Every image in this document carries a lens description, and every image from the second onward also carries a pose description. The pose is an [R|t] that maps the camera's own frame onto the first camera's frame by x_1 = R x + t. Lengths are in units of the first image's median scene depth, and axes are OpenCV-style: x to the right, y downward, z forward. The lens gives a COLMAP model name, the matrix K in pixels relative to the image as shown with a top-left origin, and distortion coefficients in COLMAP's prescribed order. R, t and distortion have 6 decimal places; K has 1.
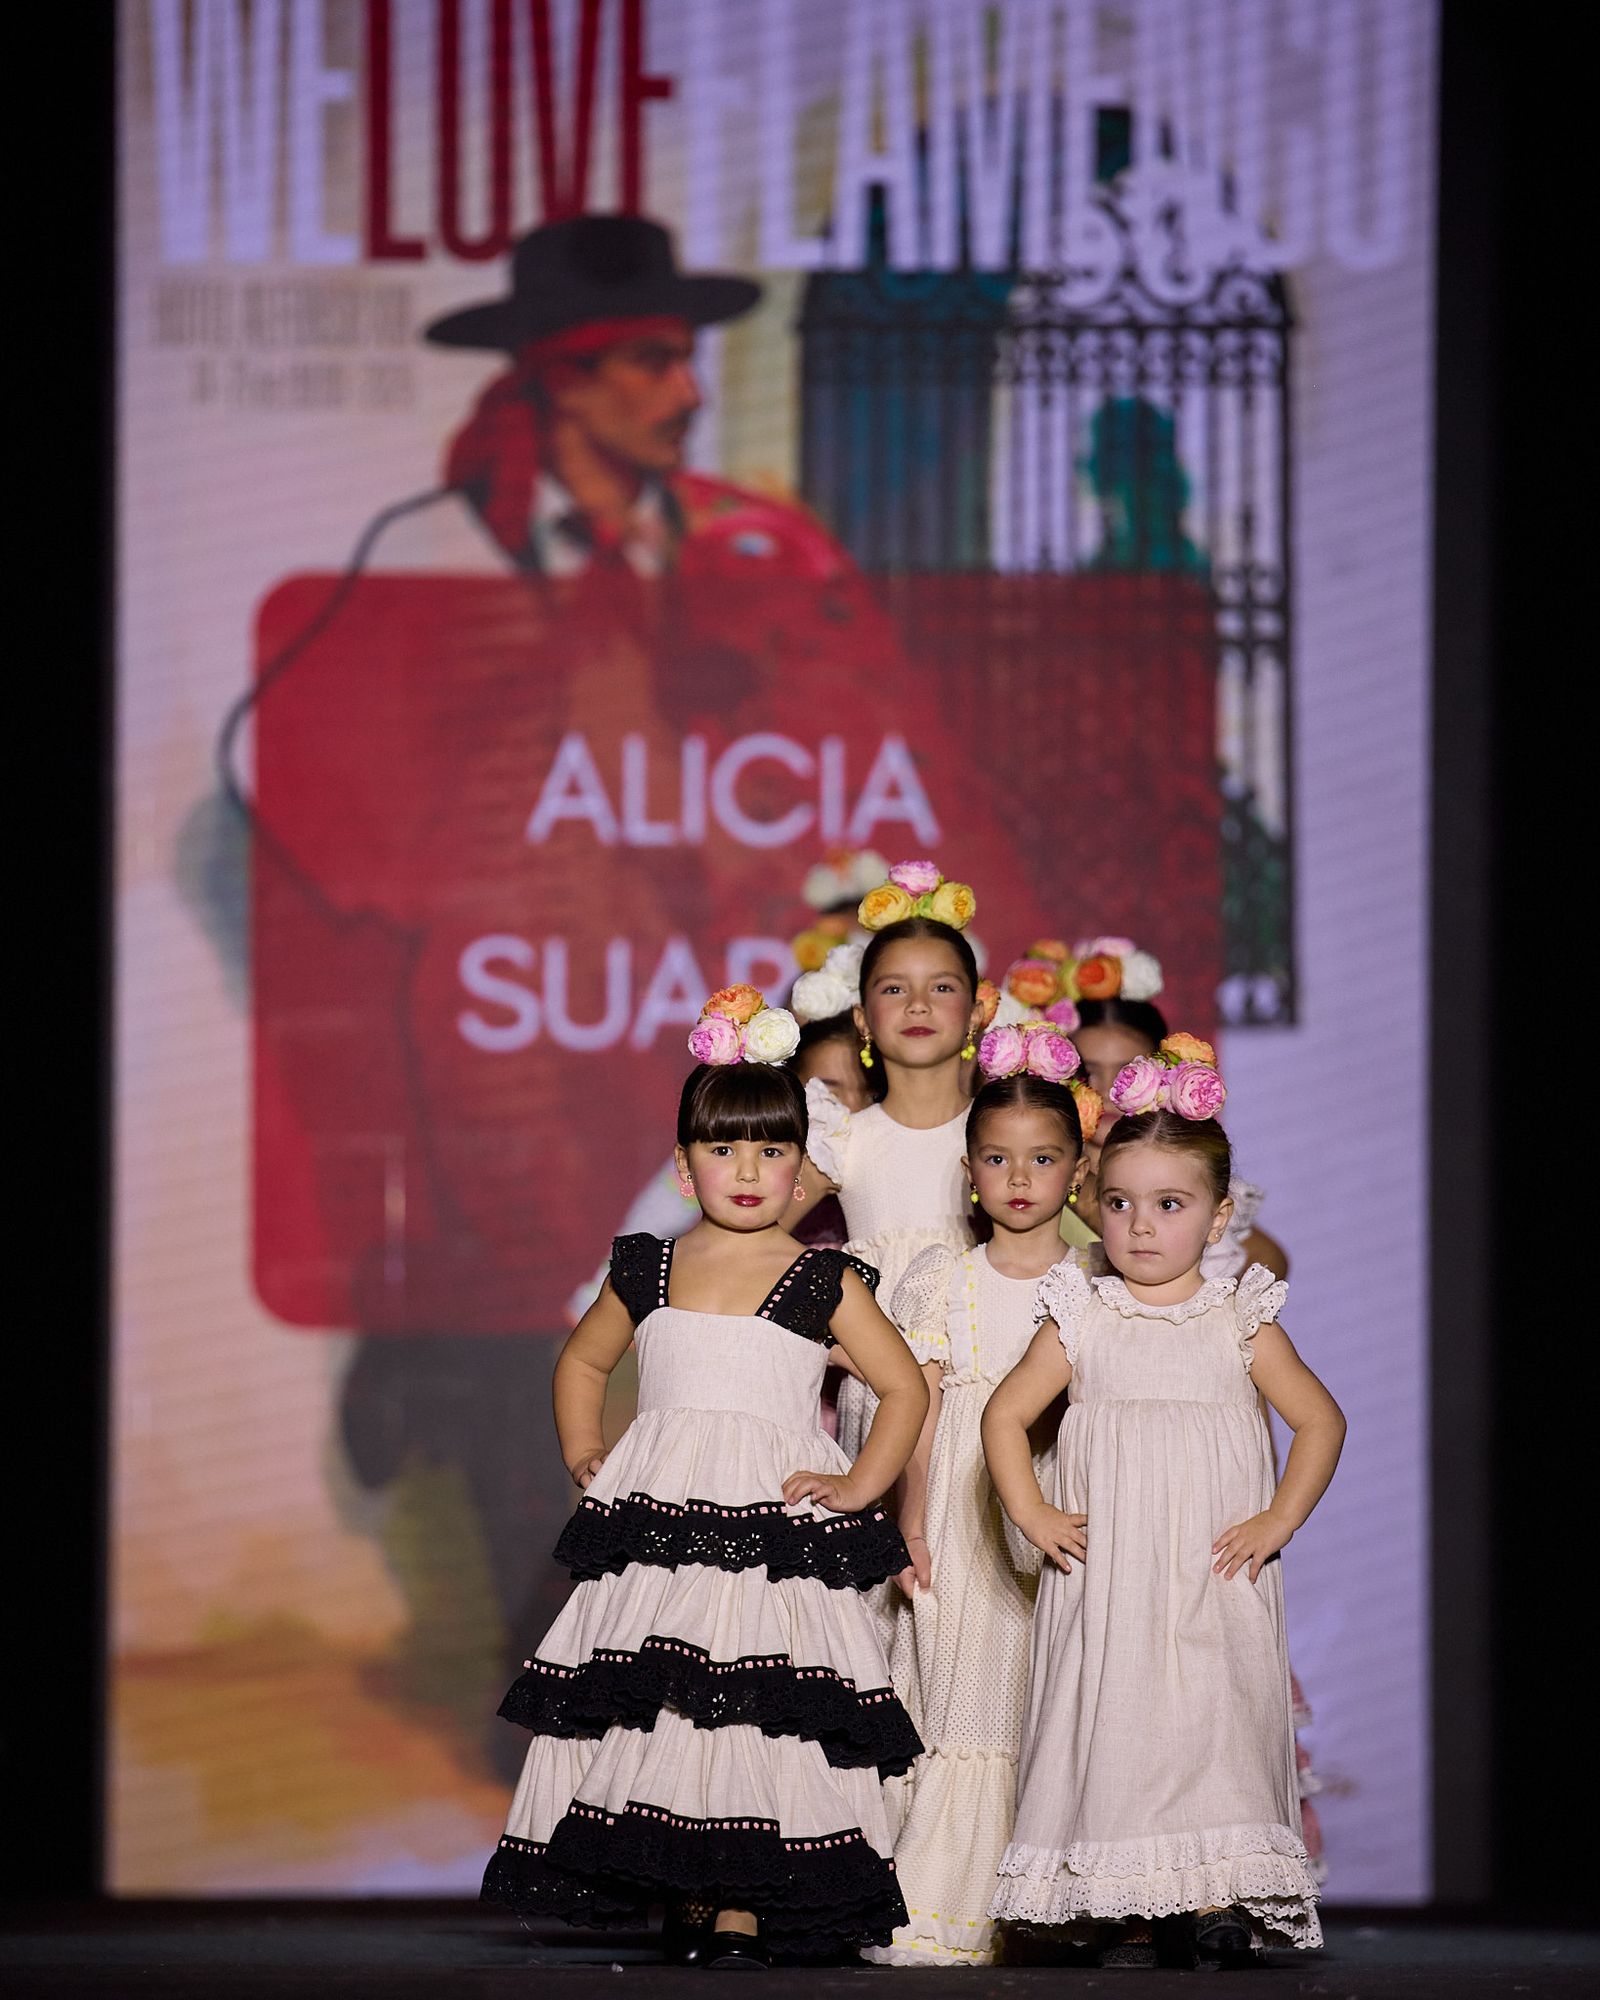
lens RADIAL K [[11589.8, 0, 800.0], [0, 11589.8, 1000.0], [0, 0, 1]] dist [0.568832, -17.182457]
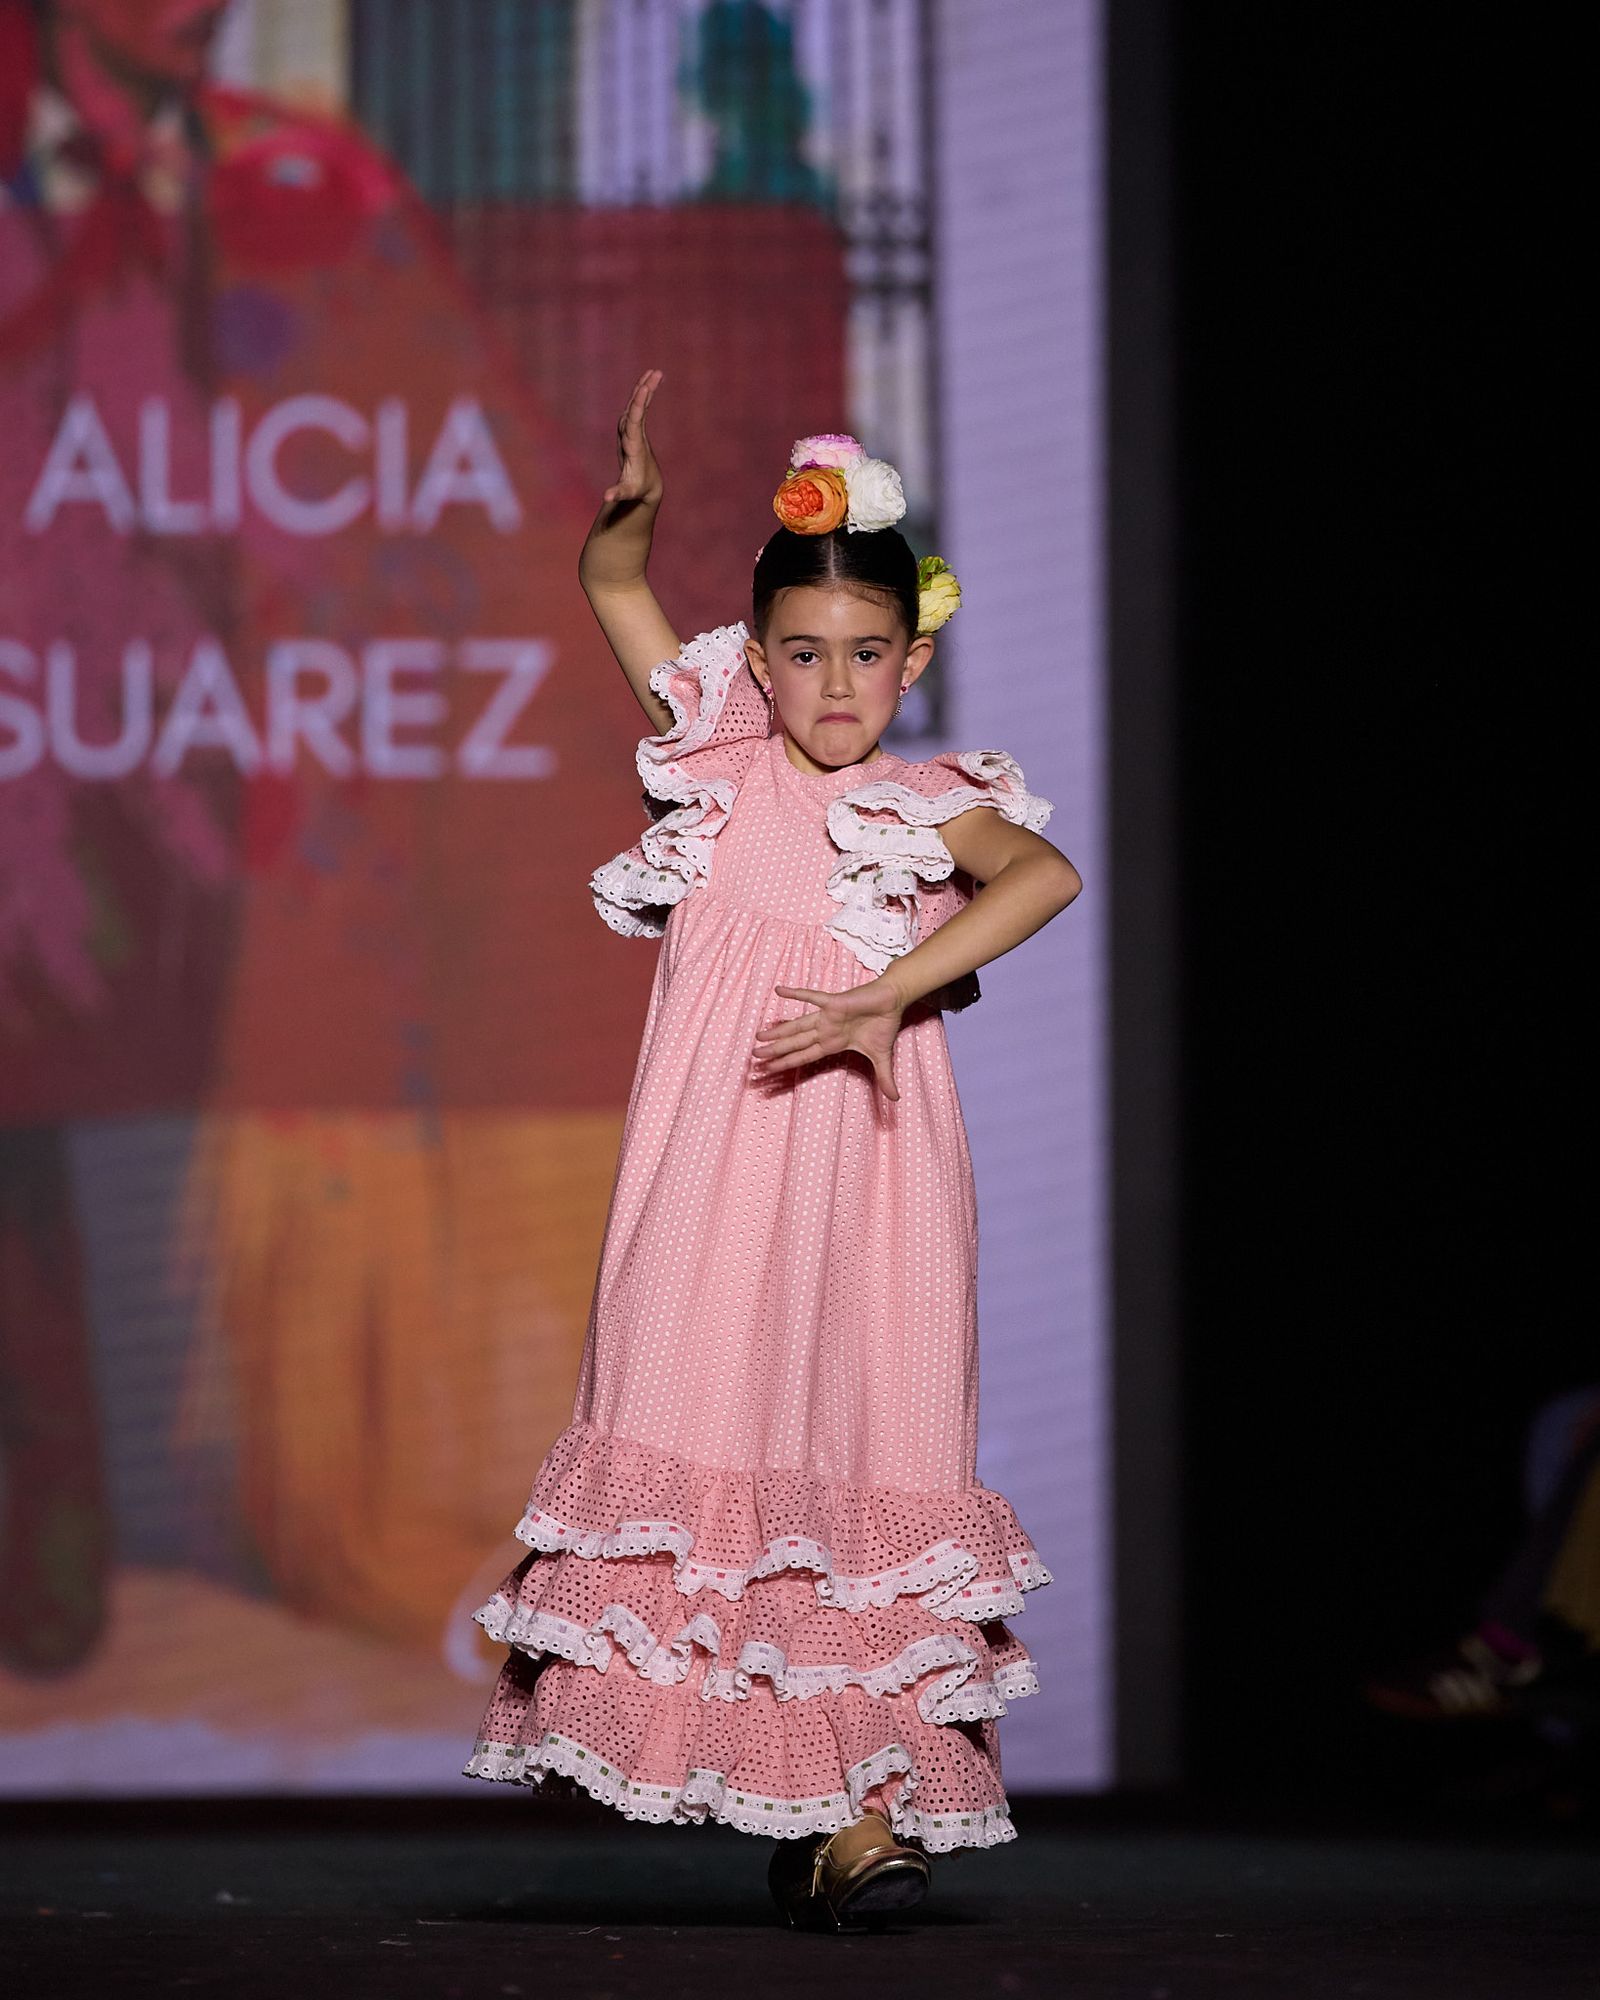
lens RADIAL K [[11589.8, 0, 800.0], [0, 11589.8, 1000.0], [0, 0, 1]] dist [0.568832, -17.182457]
pose [[0.999189, -0.006497, 0.039730, -0.001282], [0.005861, 0.999853, 0.016098, 0.007256], [-0.039828, -0.015852, 0.999081, 0.158517]]
